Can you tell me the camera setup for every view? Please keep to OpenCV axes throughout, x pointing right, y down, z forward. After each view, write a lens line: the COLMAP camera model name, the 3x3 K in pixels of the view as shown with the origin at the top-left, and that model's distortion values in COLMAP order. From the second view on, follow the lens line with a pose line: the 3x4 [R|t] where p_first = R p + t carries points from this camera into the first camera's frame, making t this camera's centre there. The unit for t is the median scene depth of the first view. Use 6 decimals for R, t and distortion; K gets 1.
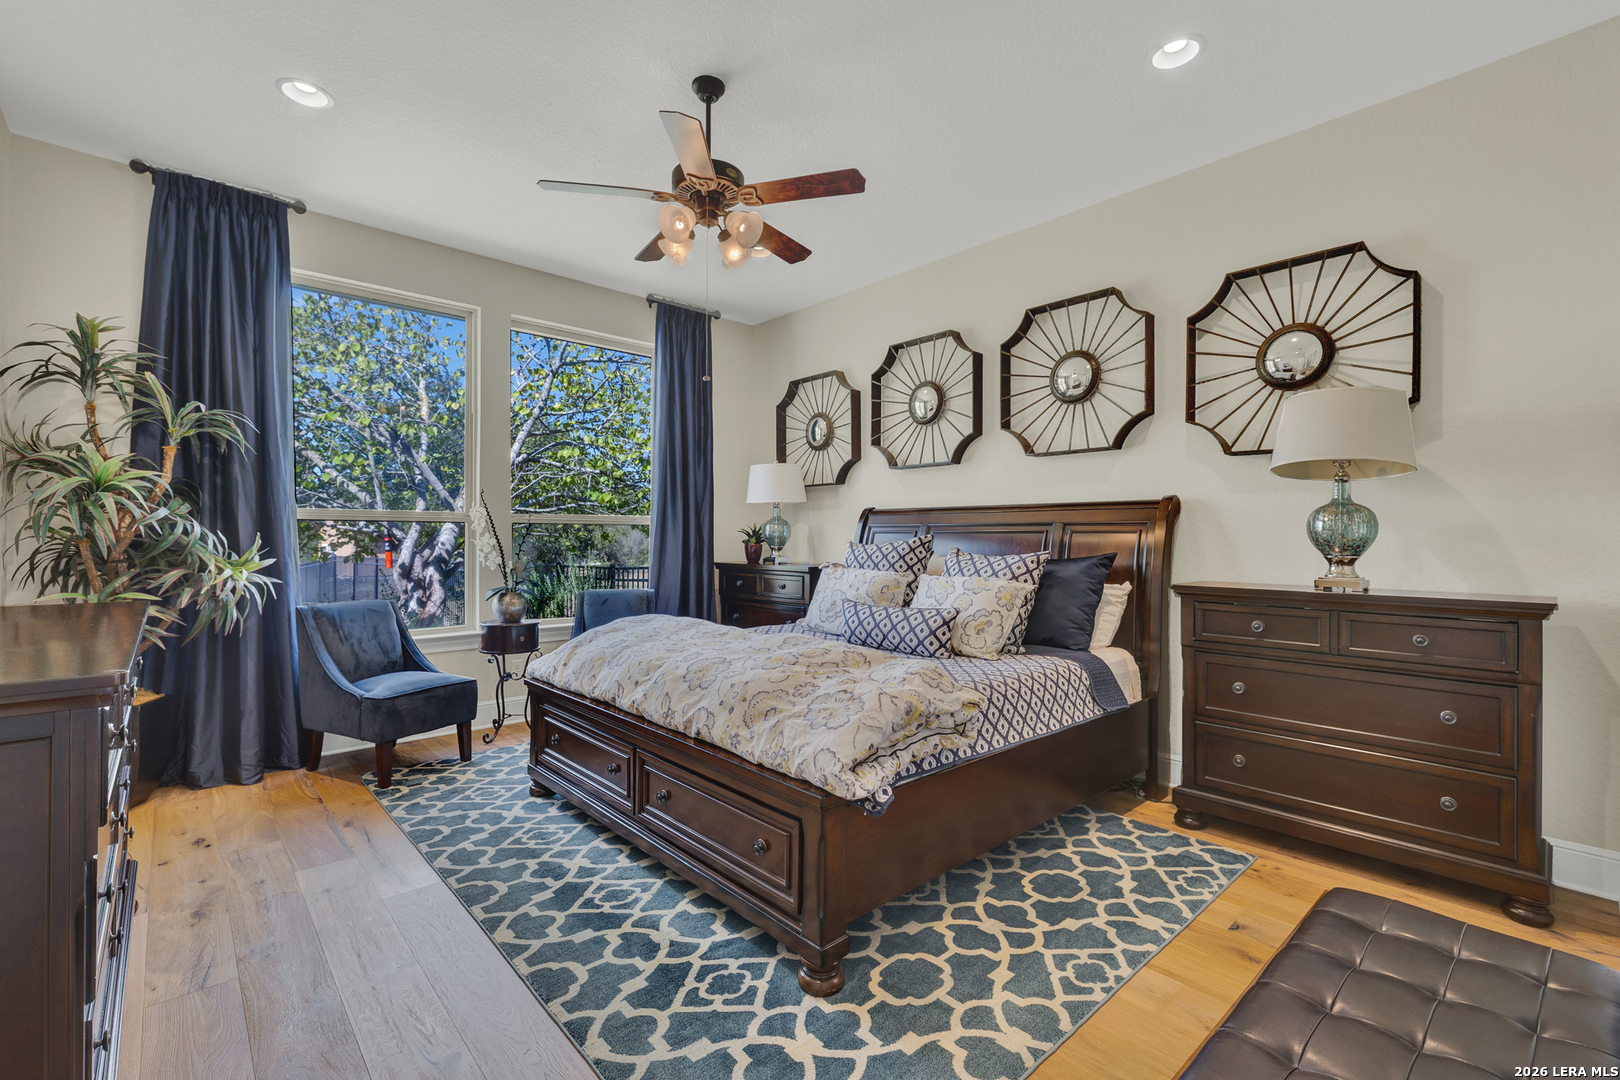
lens RADIAL K [[692.8, 0, 802.8], [0, 692.8, 542.5], [0, 0, 1]] dist [0.000006, 0.001251]
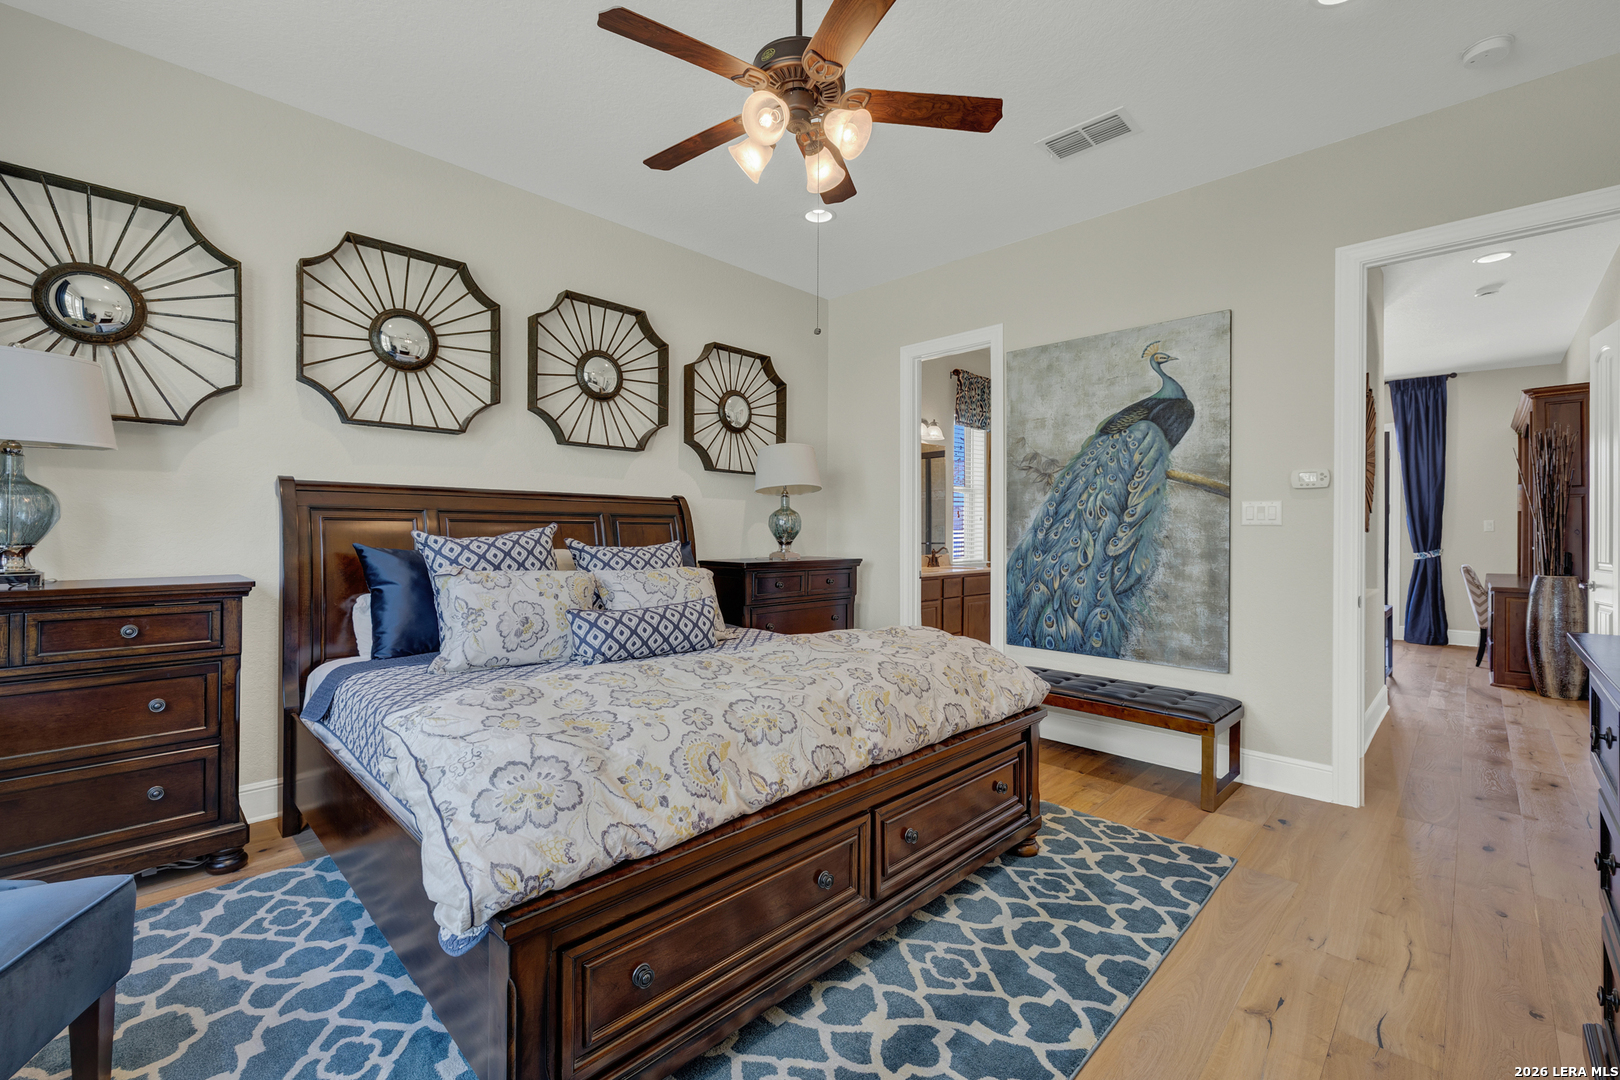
lens RADIAL K [[692.8, 0, 807.6], [0, 692.8, 534.1], [0, 0, 1]] dist [0.000006, 0.001251]
pose [[-0.061841, -0.006276, 0.998066, -1.022269], [-0.001355, 0.999980, 0.006205, -0.005411], [-0.998085, -0.000968, -0.061848, 1.165629]]
